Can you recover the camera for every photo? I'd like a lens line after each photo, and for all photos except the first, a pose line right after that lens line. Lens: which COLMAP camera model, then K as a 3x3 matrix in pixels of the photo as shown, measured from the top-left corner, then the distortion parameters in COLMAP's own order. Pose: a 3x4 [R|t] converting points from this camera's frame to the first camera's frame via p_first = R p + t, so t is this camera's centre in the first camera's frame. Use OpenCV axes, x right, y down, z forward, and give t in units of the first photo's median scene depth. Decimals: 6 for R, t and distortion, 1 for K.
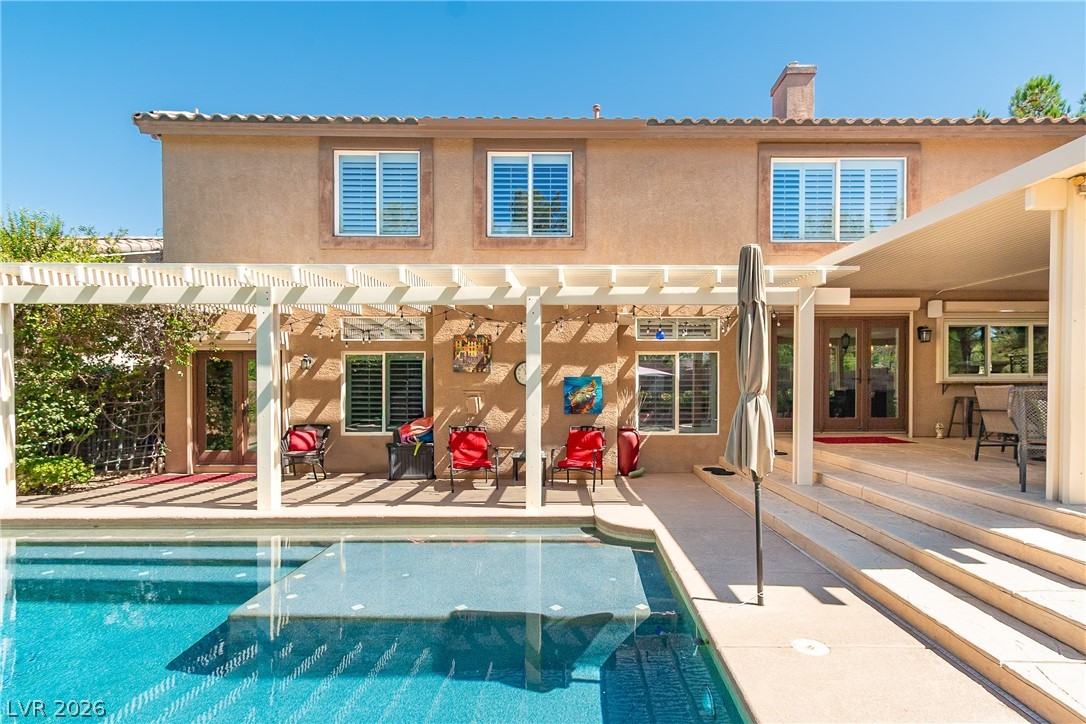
lens RADIAL K [[514.4, 0, 568.6], [0, 514.4, 386.2], [0, 0, 1]] dist [-0.000697, -0.000091]
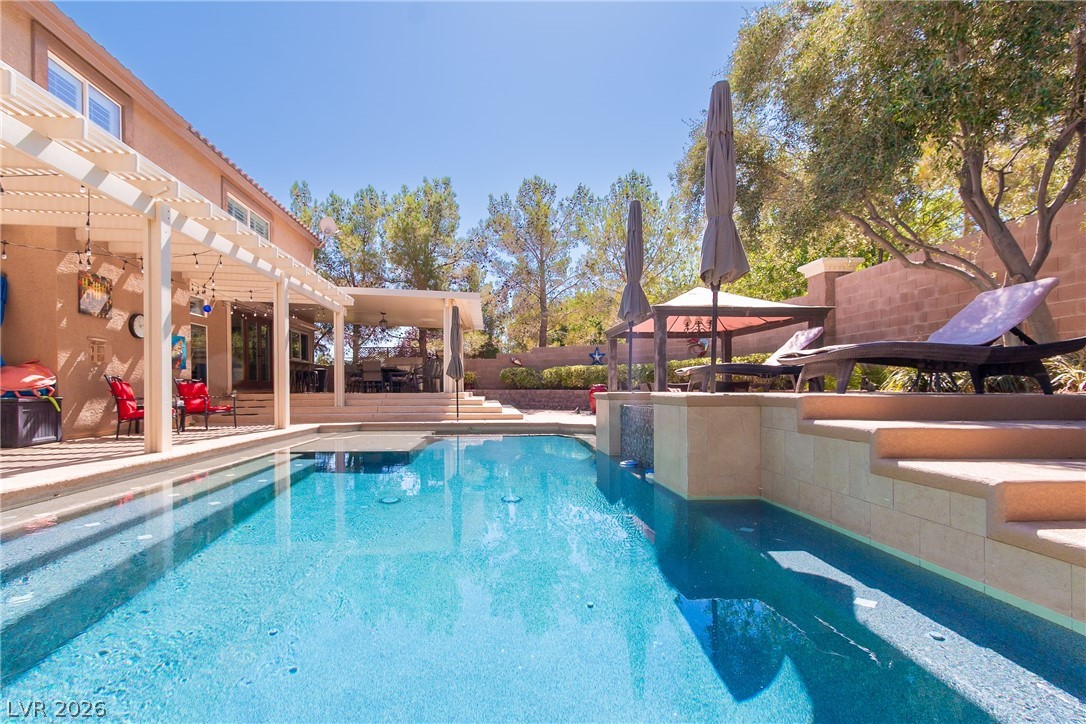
lens RADIAL K [[514.4, 0, 568.6], [0, 514.4, 386.2], [0, 0, 1]] dist [-0.000697, -0.000091]
pose [[-0.150476, -0.004250, 0.988605, -1.195205], [0.010233, 0.999930, 0.005856, 0.097283], [-0.988561, 0.010997, -0.150422, 0.323567]]
